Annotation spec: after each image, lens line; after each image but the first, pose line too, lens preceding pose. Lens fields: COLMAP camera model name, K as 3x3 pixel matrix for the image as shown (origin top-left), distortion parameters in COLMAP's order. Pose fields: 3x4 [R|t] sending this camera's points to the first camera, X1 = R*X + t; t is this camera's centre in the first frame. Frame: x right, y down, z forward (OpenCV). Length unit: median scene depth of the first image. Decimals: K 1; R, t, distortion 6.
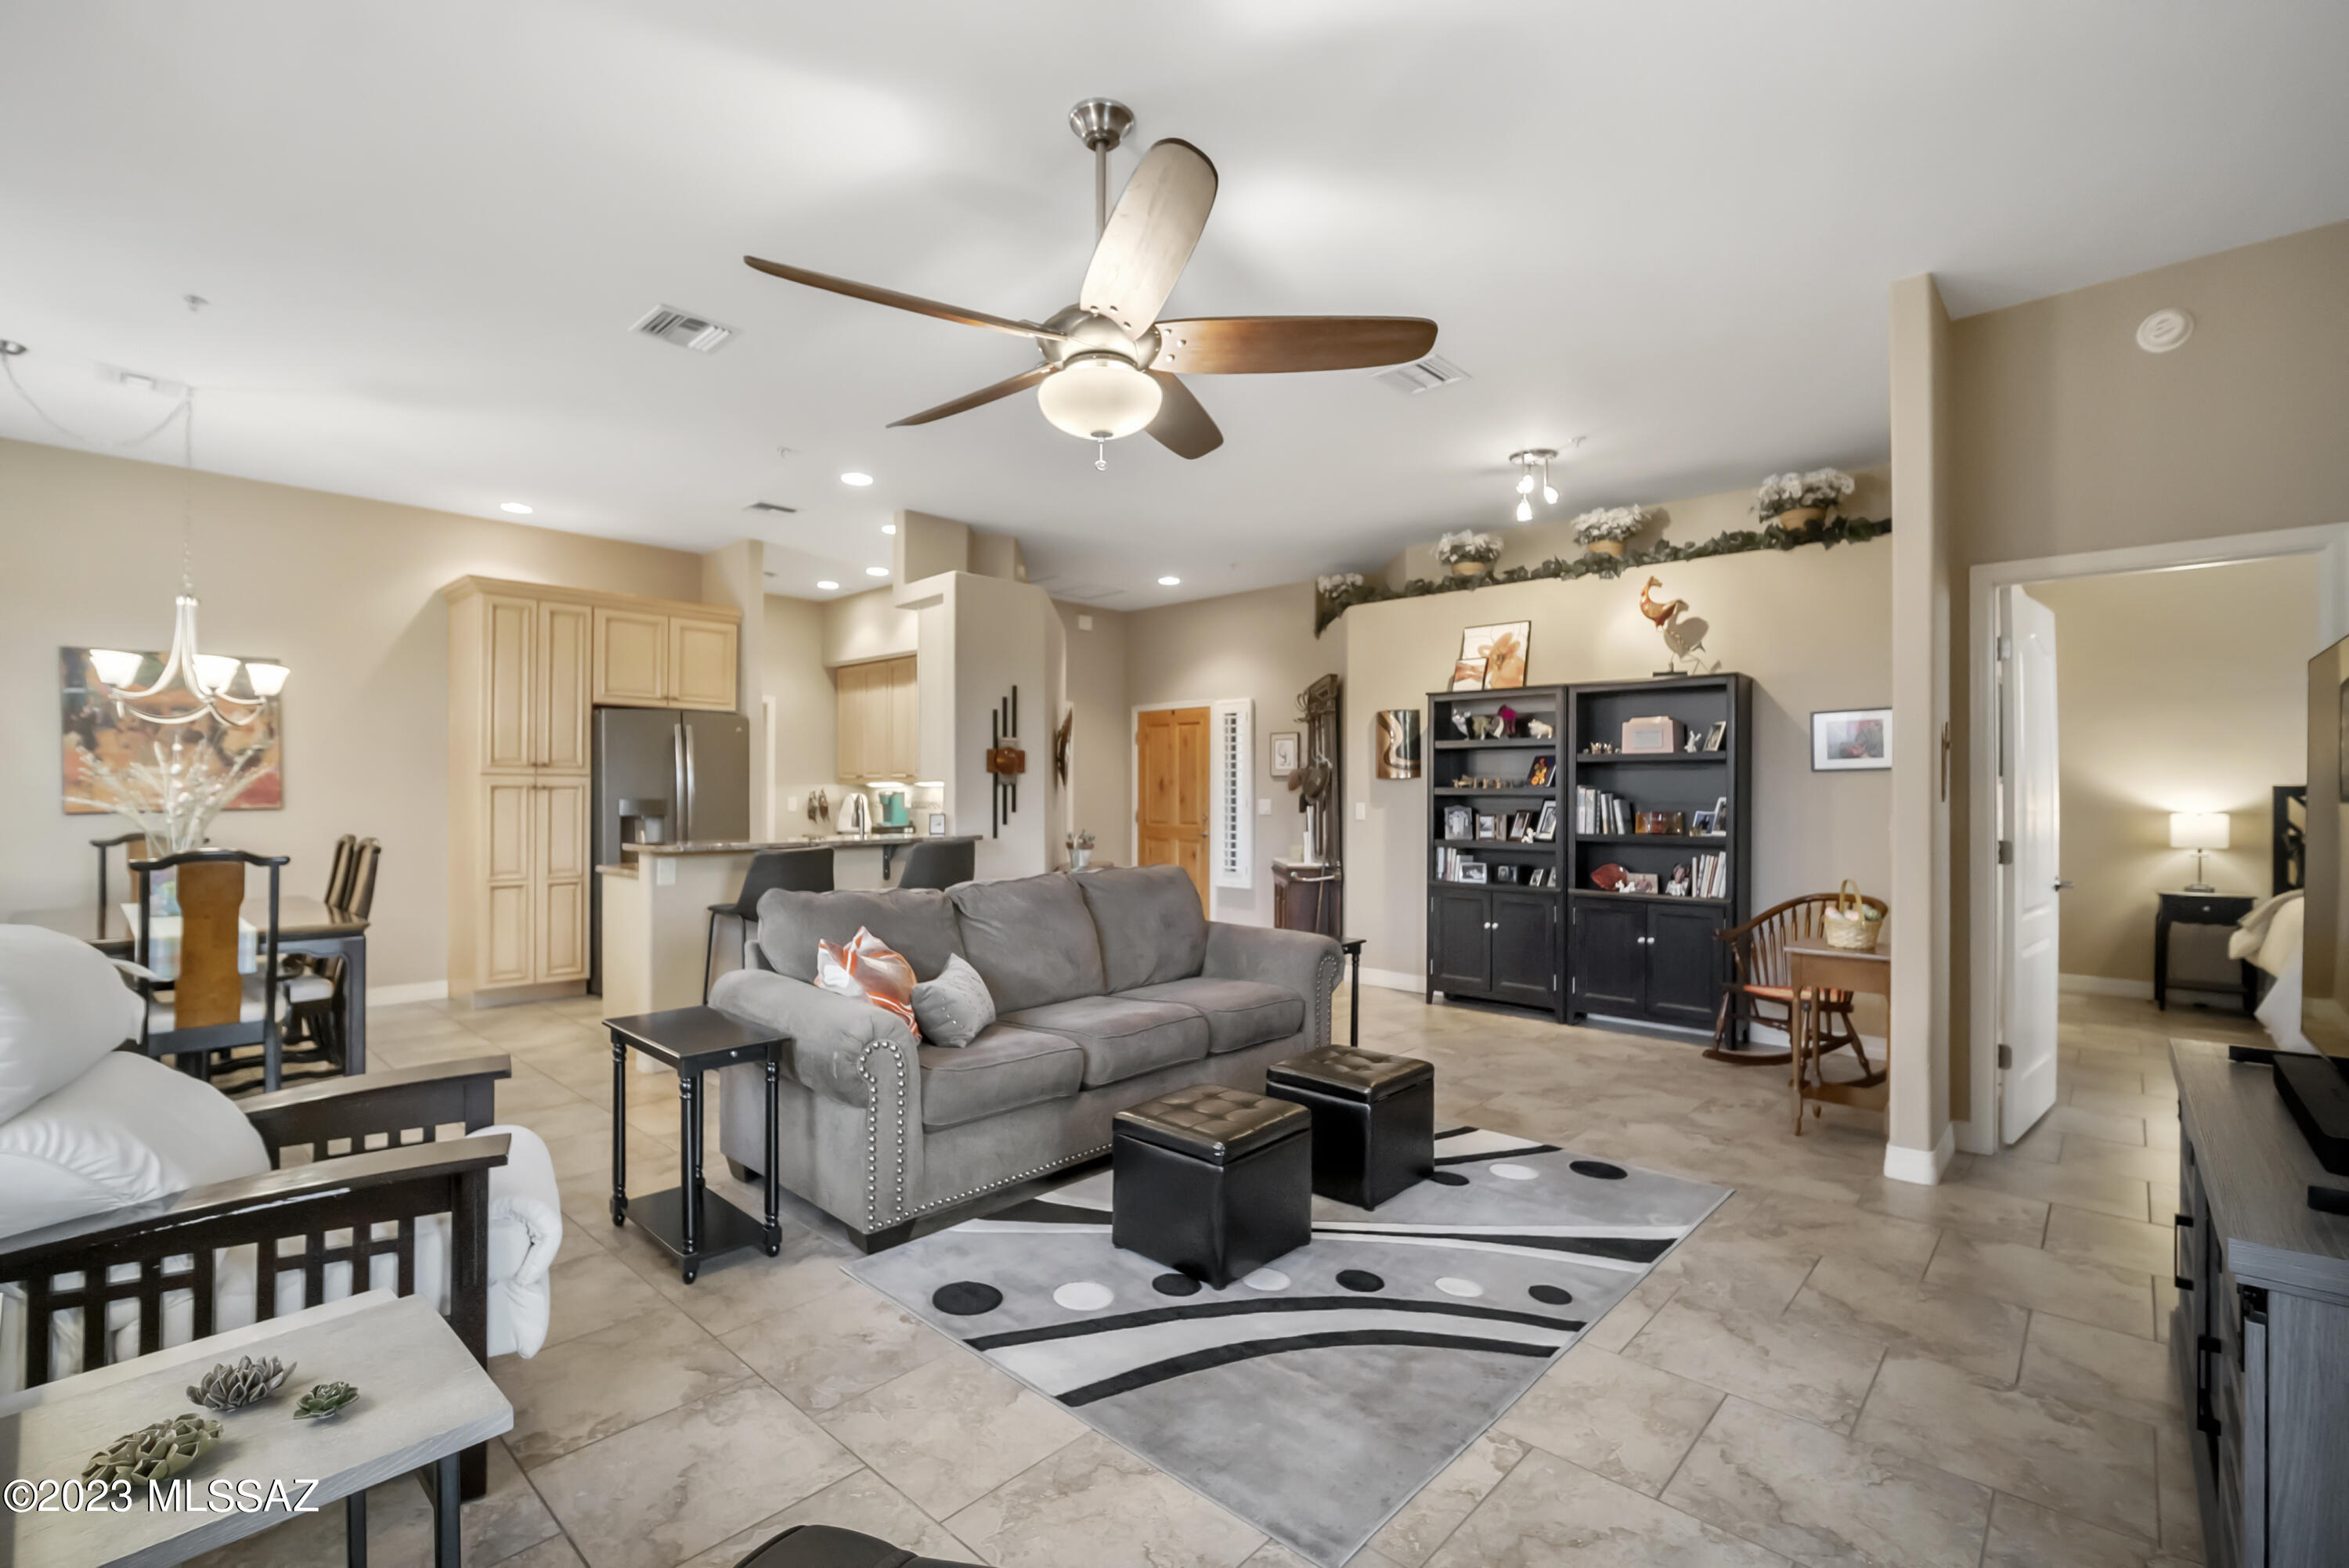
lens RADIAL K [[1048.2, 0, 1180.2], [0, 1048.2, 782.0], [0, 0, 1]] dist [-0.005328, 0.001881]
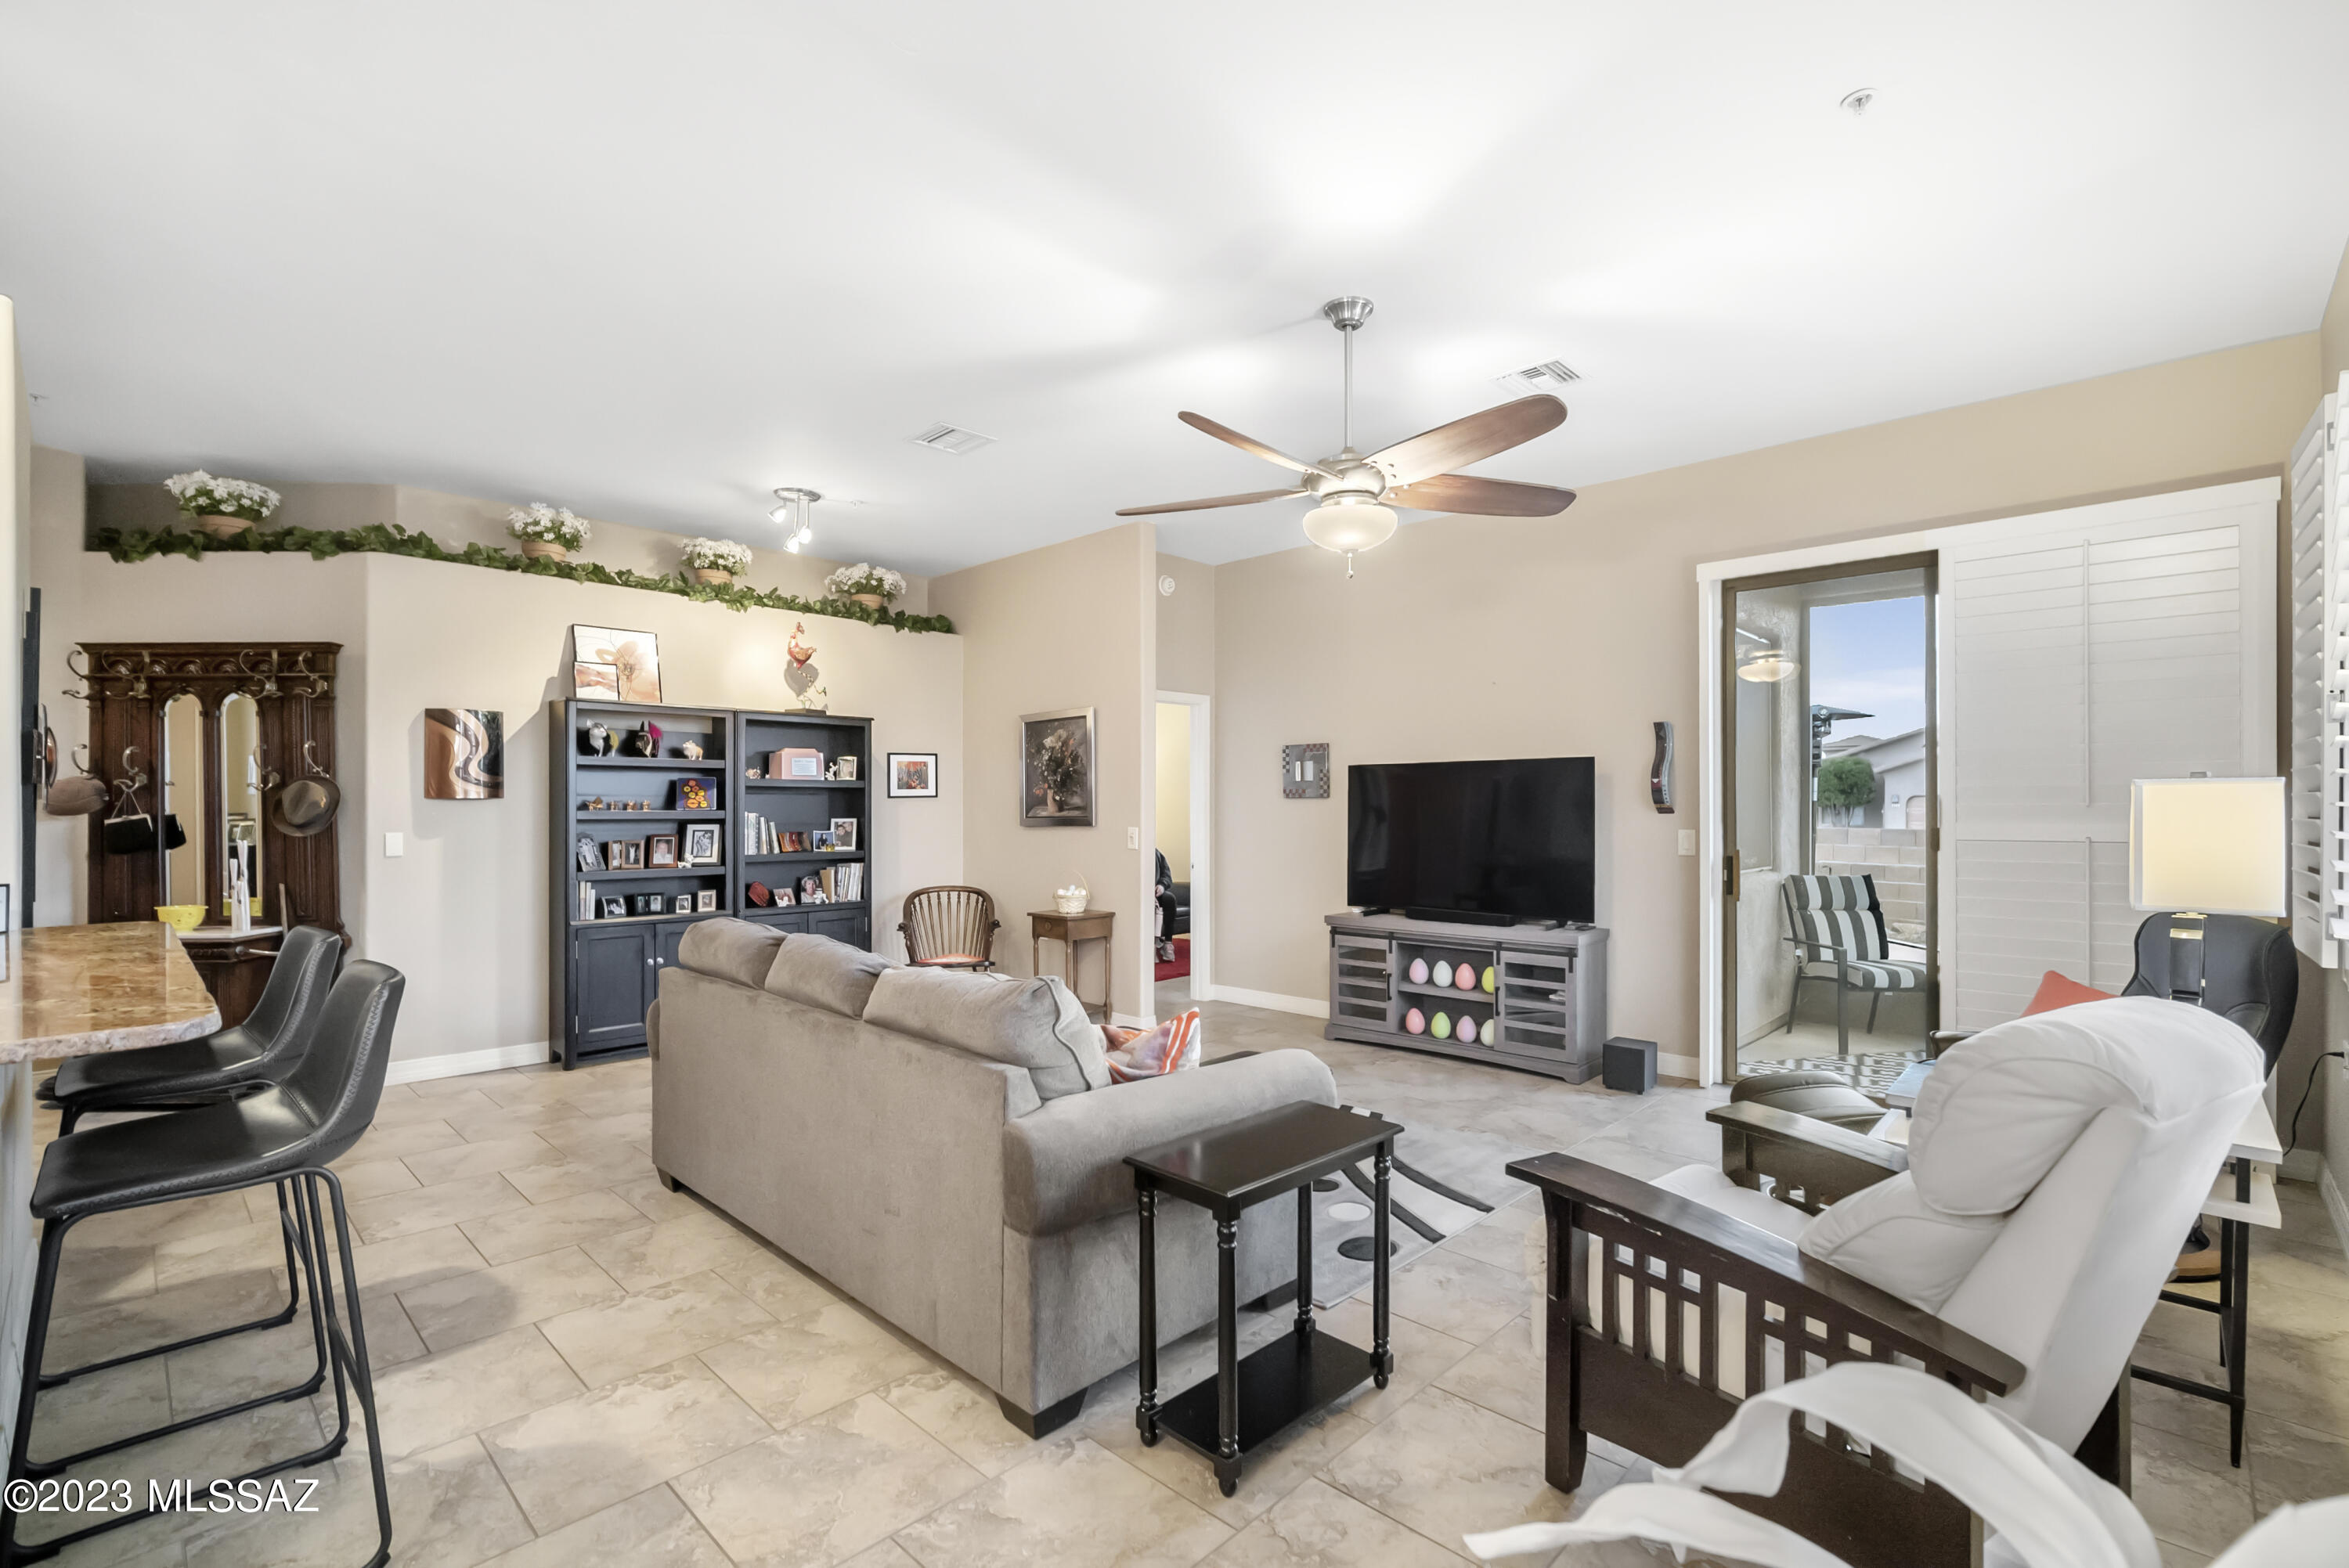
lens RADIAL K [[1048.2, 0, 1181.6], [0, 1048.2, 807.8], [0, 0, 1]] dist [-0.005328, 0.001881]
pose [[0.019890, -0.004326, 0.999793, -0.696209], [-0.011163, 0.999927, 0.004549, -0.007592], [-0.999740, -0.011251, 0.019840, 0.591116]]
